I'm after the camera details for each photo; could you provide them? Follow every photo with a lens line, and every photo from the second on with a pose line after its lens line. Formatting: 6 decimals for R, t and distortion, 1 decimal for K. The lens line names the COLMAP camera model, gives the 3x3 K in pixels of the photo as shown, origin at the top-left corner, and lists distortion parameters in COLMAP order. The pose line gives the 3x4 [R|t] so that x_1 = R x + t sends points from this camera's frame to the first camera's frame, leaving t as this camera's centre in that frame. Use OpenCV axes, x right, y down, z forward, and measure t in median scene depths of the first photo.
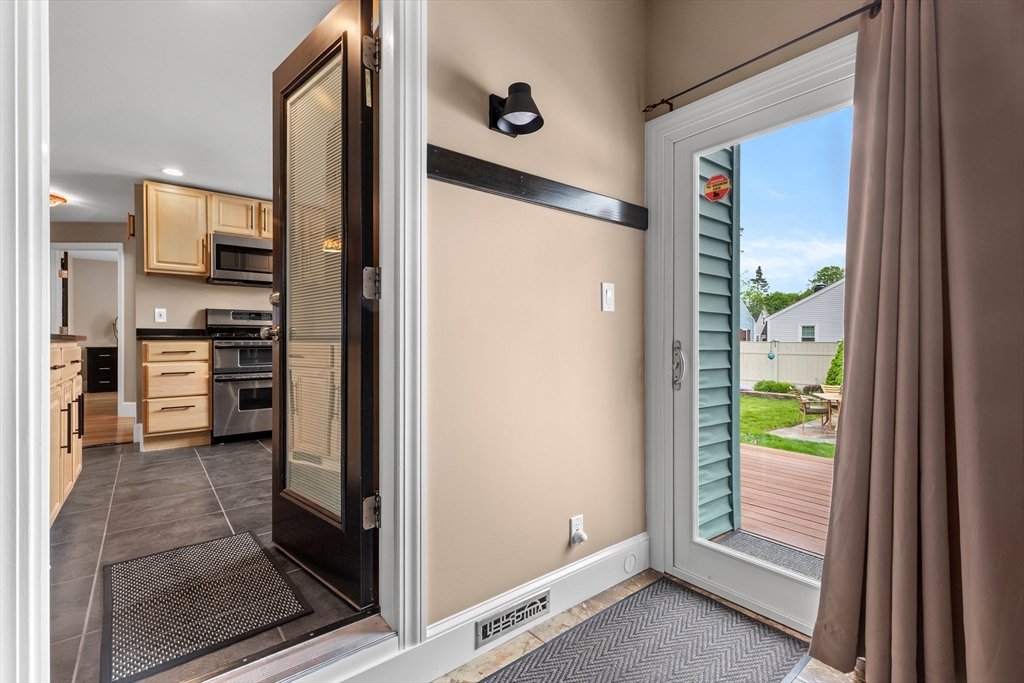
lens RADIAL K [[462.0, 0, 514.2], [0, 462.0, 335.2], [0, 0, 1]] dist [0.001321, 0.000123]
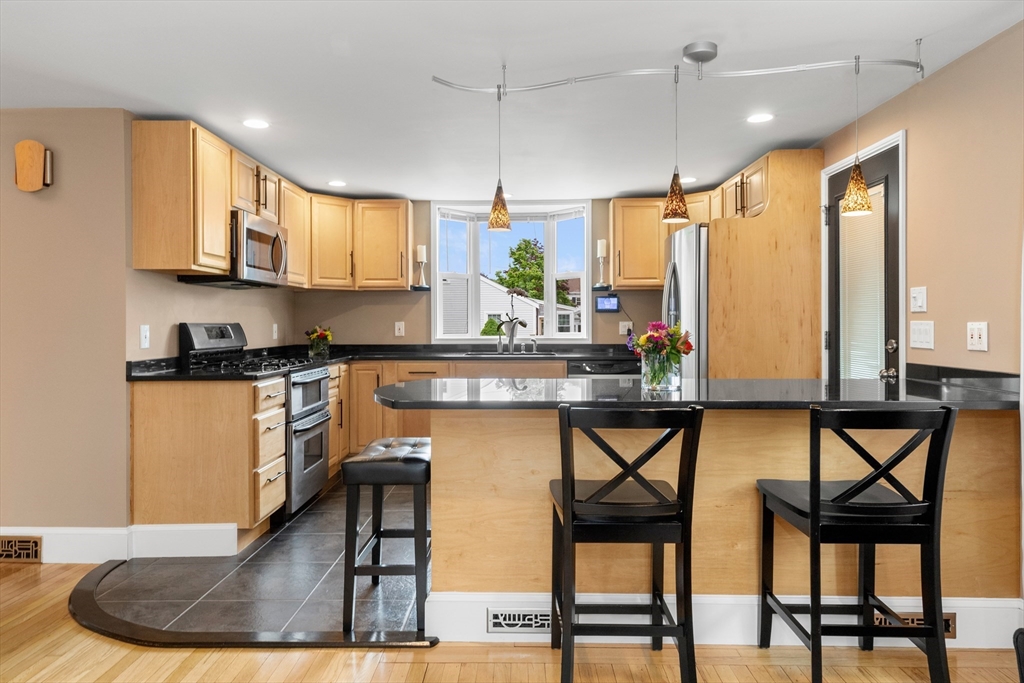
lens RADIAL K [[666.9, 0, 514.1], [0, 666.9, 324.7], [0, 0, 1]] dist [0.007820, 0.002576]
pose [[0.635854, -0.003443, 0.771801, -1.183750], [-0.002302, 0.999977, 0.006357, -0.068488], [-0.771806, -0.005819, 0.635832, 0.099545]]
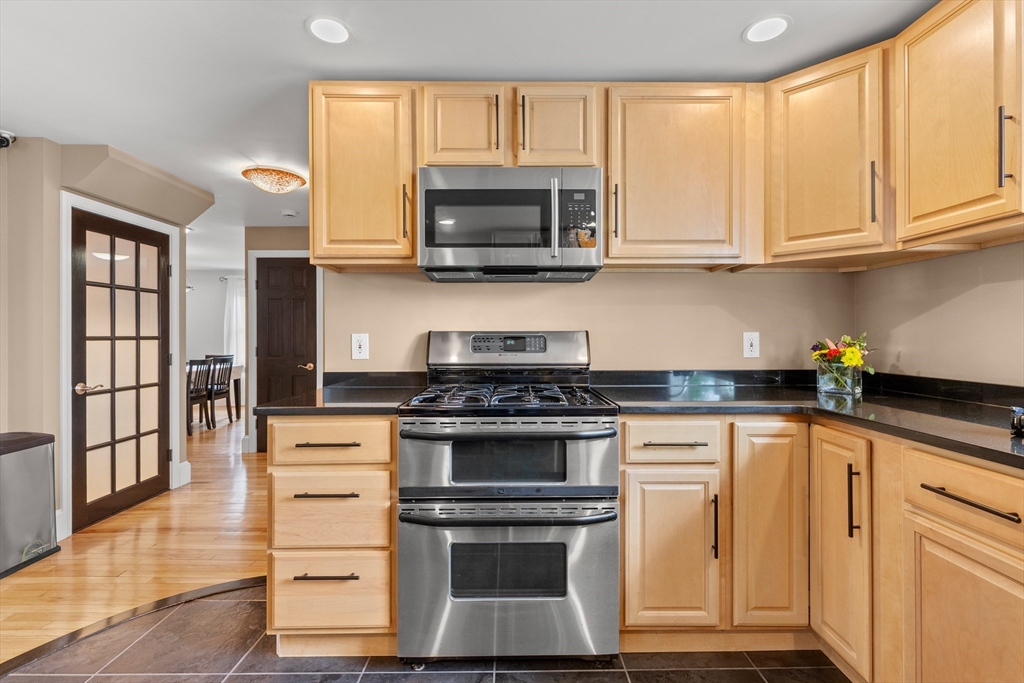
lens RADIAL K [[462.0, 0, 514.2], [0, 462.0, 335.2], [0, 0, 1]] dist [0.001321, 0.000123]
pose [[0.788858, -0.003004, -0.614568, -0.313803], [0.006052, 0.999978, 0.002880, -0.059587], [0.614546, -0.005991, 0.788858, 0.725922]]
